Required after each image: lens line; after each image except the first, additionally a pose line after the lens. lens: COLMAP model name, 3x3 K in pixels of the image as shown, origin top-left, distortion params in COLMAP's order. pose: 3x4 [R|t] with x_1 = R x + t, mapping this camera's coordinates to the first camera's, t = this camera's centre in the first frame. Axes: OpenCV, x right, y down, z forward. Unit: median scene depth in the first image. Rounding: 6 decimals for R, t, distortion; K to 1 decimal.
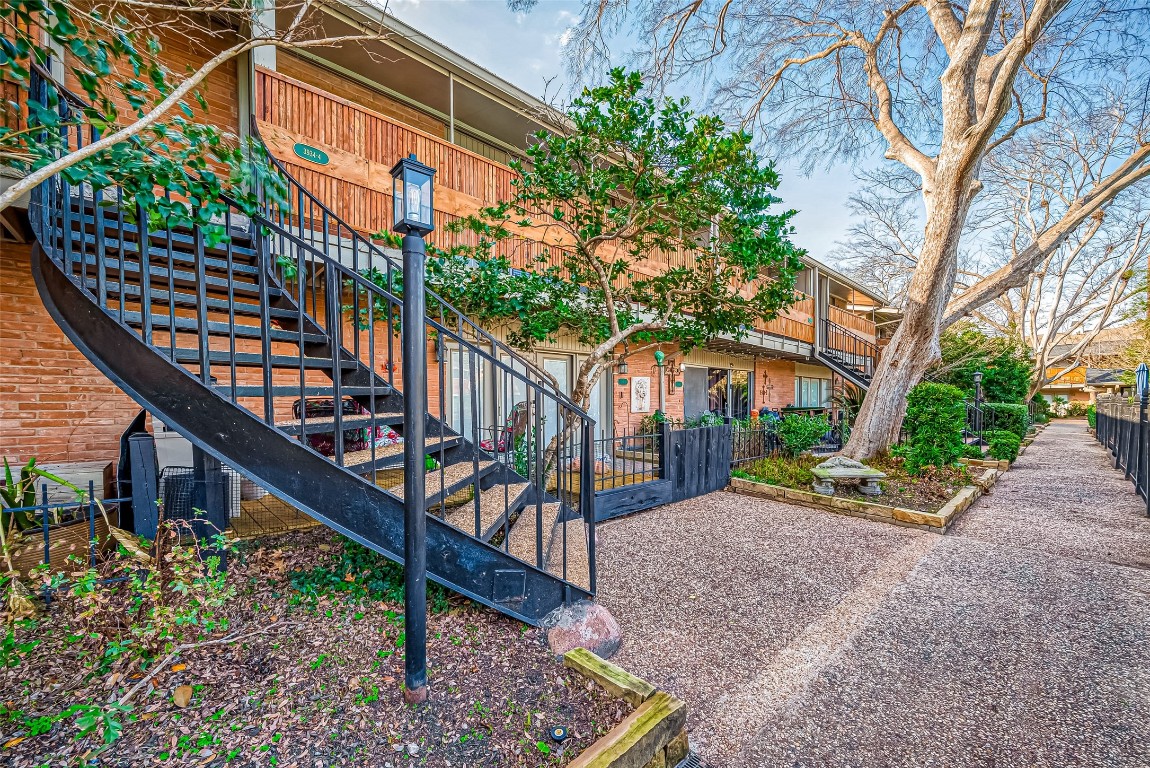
lens RADIAL K [[471.6, 0, 573.1], [0, 471.6, 424.9], [0, 0, 1]] dist [0.000276, 0.000059]
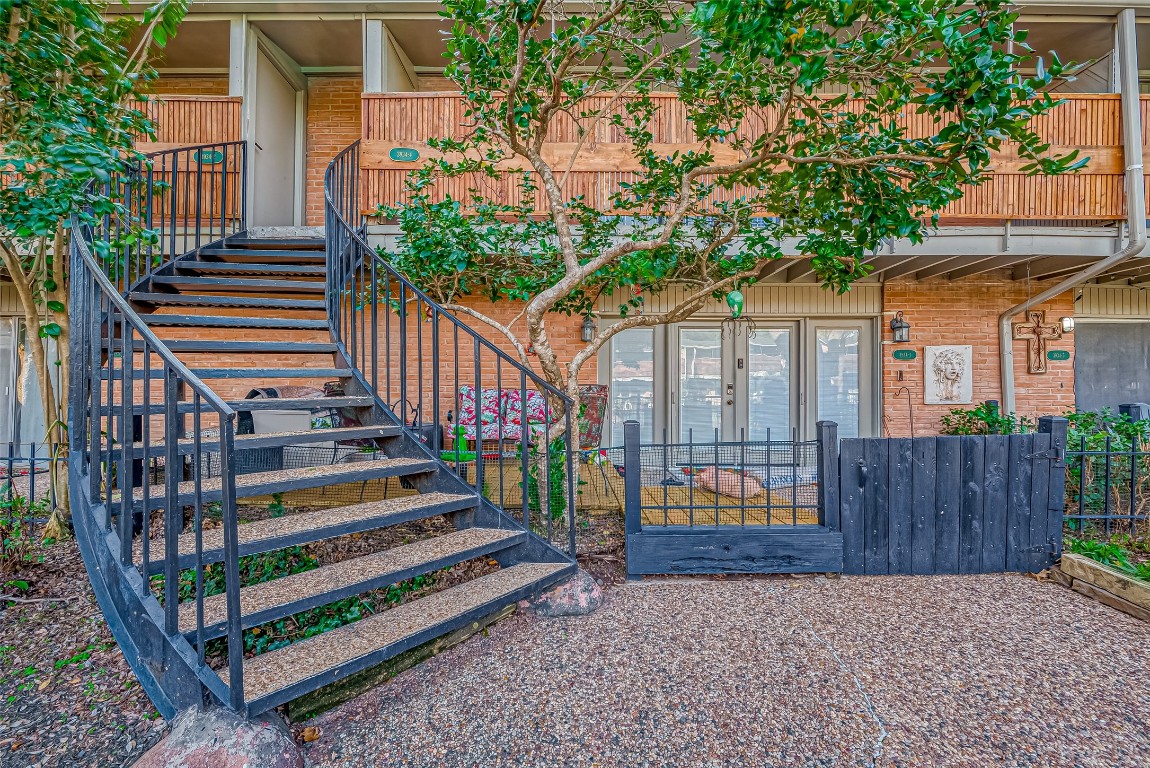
lens RADIAL K [[471.4, 0, 575.0], [0, 471.4, 384.0], [0, 0, 1]] dist [-0.000751, 0.000106]
pose [[0.727881, -0.002325, -0.685699, 0.323922], [-0.035912, 0.998493, -0.041506, -0.015674], [0.684762, 0.054836, 0.726701, 0.360618]]
